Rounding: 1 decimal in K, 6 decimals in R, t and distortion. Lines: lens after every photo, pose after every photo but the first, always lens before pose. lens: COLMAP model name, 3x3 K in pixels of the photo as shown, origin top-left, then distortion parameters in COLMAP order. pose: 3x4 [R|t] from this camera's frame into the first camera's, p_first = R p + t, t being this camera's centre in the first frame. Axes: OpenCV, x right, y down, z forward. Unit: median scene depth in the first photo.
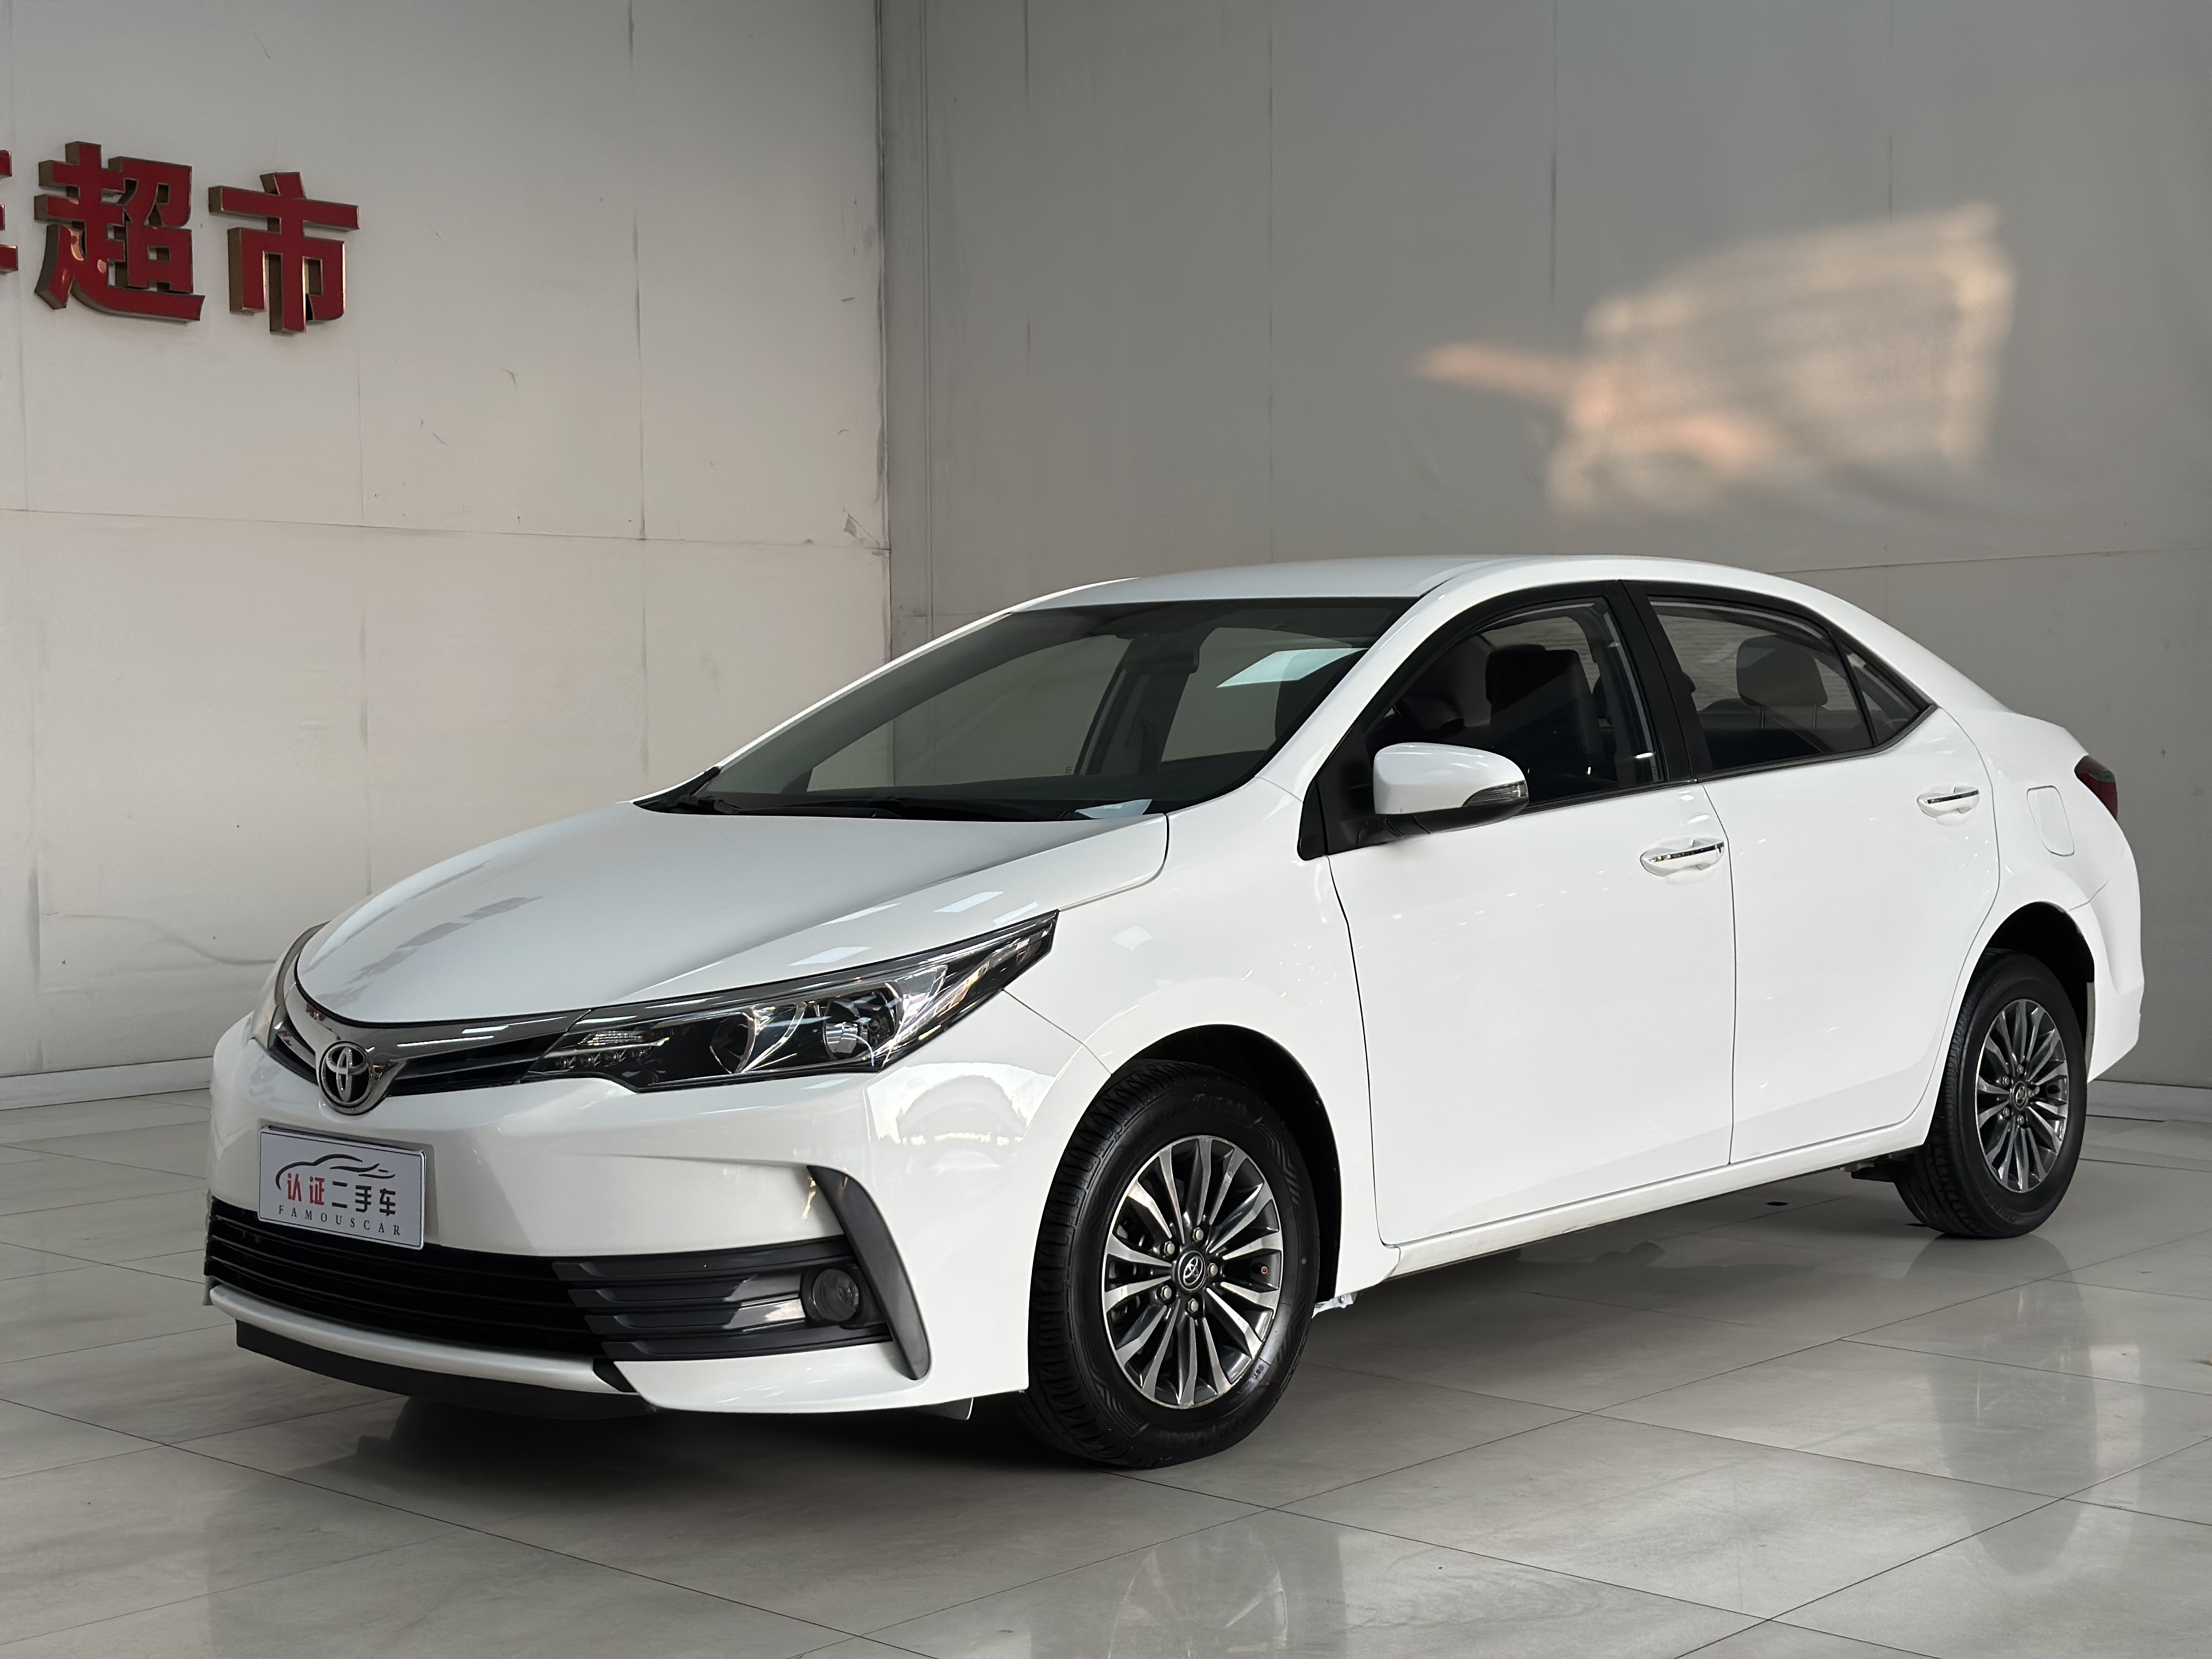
lens RADIAL K [[3085.6, 0, 1106.0], [0, 3085.6, 829.5], [0, 0, 1]] dist [0.125521, -0.052719]
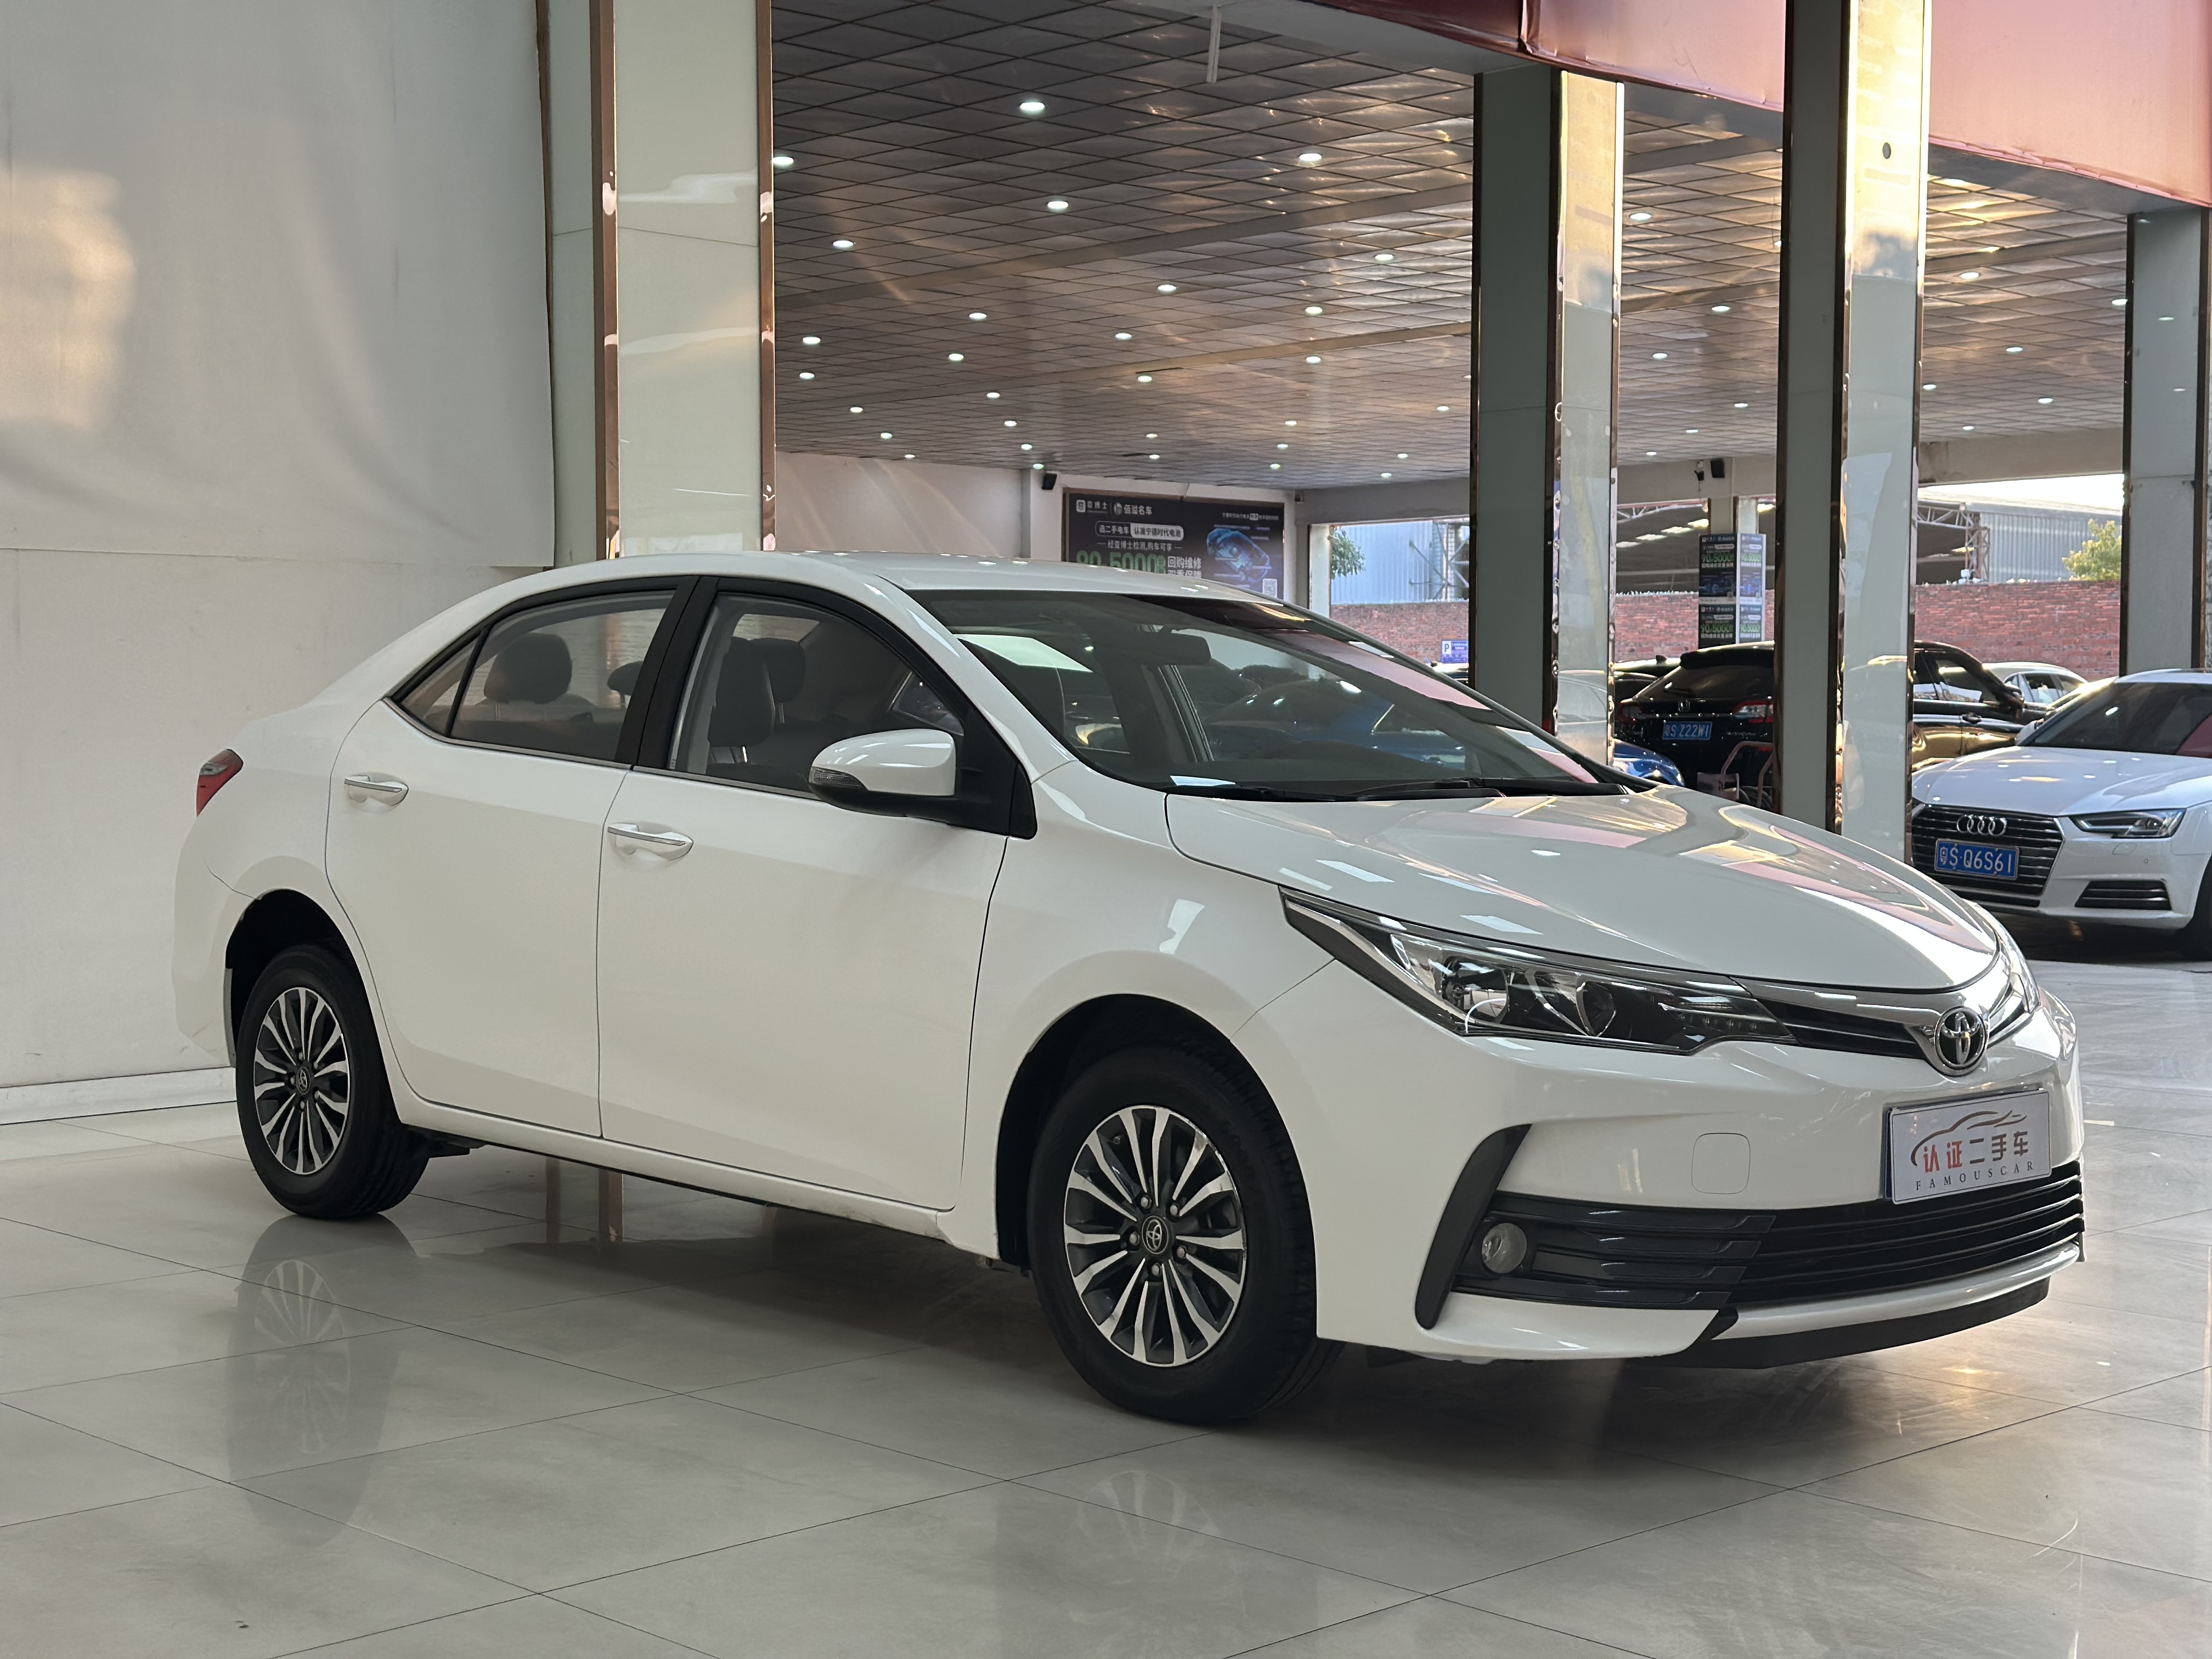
lens RADIAL K [[3085.6, 0, 1106.0], [0, 3085.6, 829.5], [0, 0, 1]] dist [0.125521, -0.052719]
pose [[0.058018, -0.030234, 0.997858, -1.310628], [0.029751, 0.999150, 0.028544, -0.029755], [-0.997872, 0.028031, 0.058869, 1.229854]]
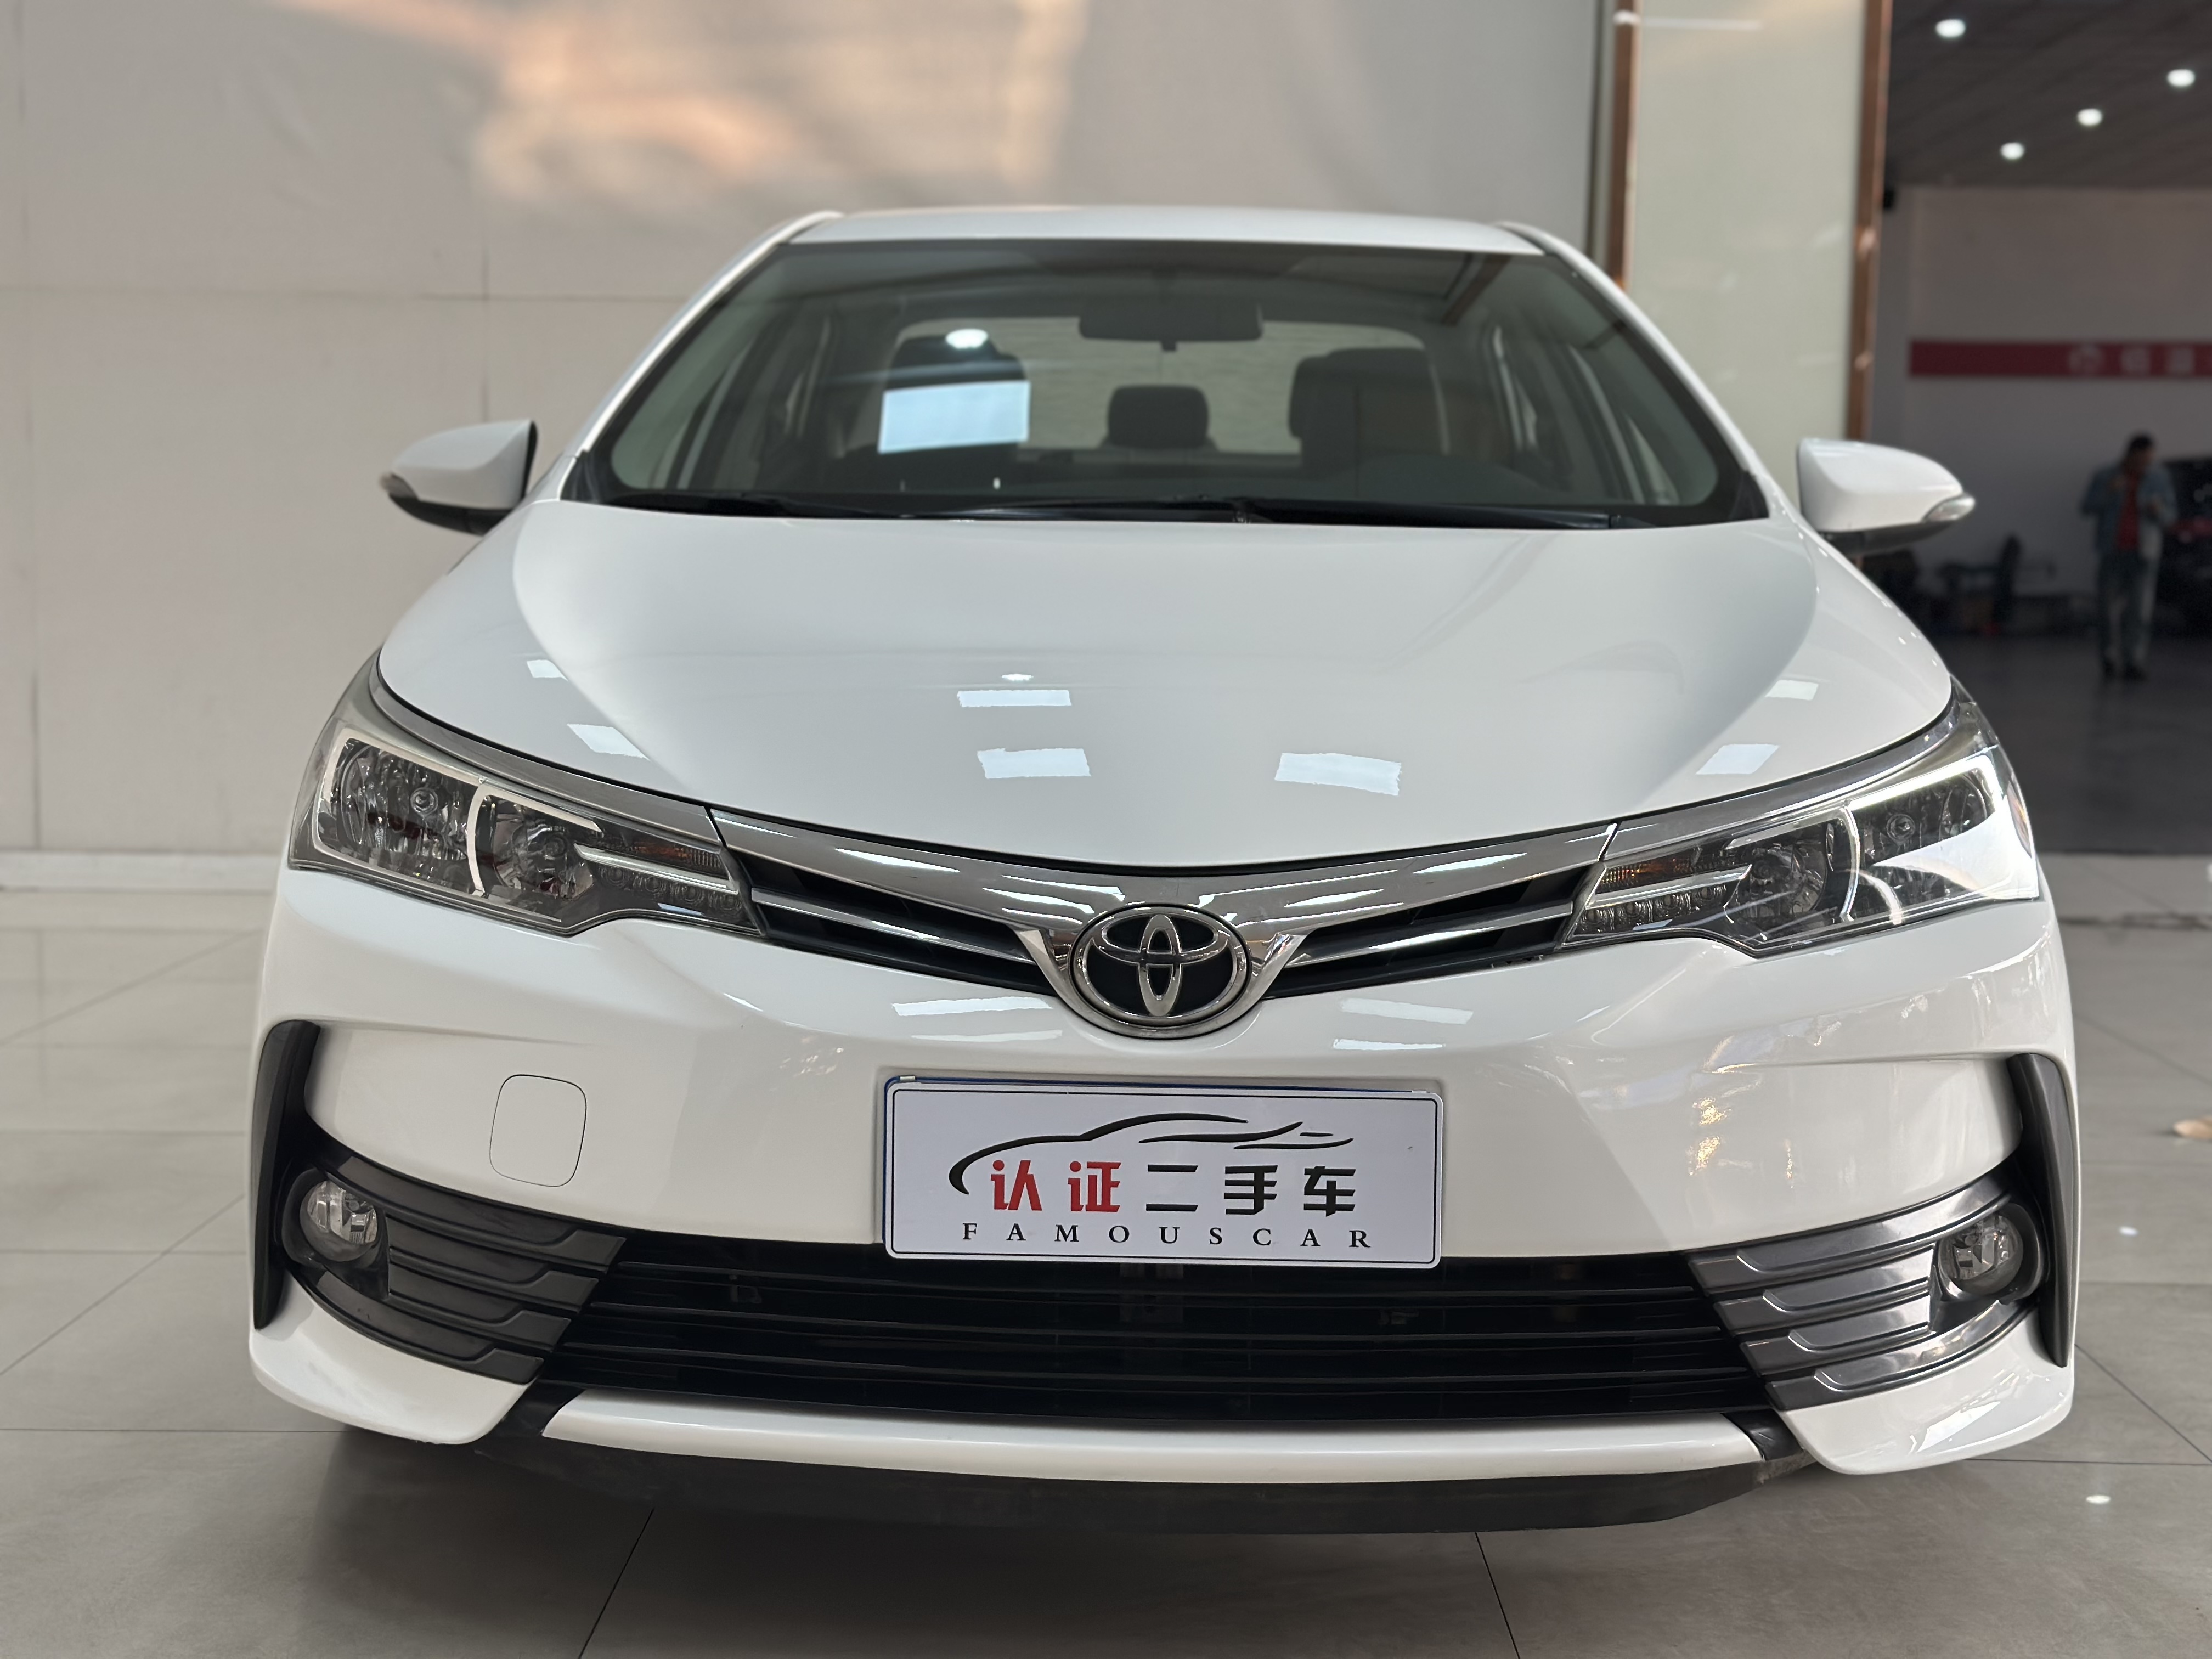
lens RADIAL K [[3085.6, 0, 1106.0], [0, 3085.6, 829.5], [0, 0, 1]] dist [0.125521, -0.052719]
pose [[0.741325, -0.043367, 0.669744, -0.610255], [0.002134, 0.998057, 0.062263, 0.022245], [-0.671143, -0.044728, 0.739978, 0.616384]]
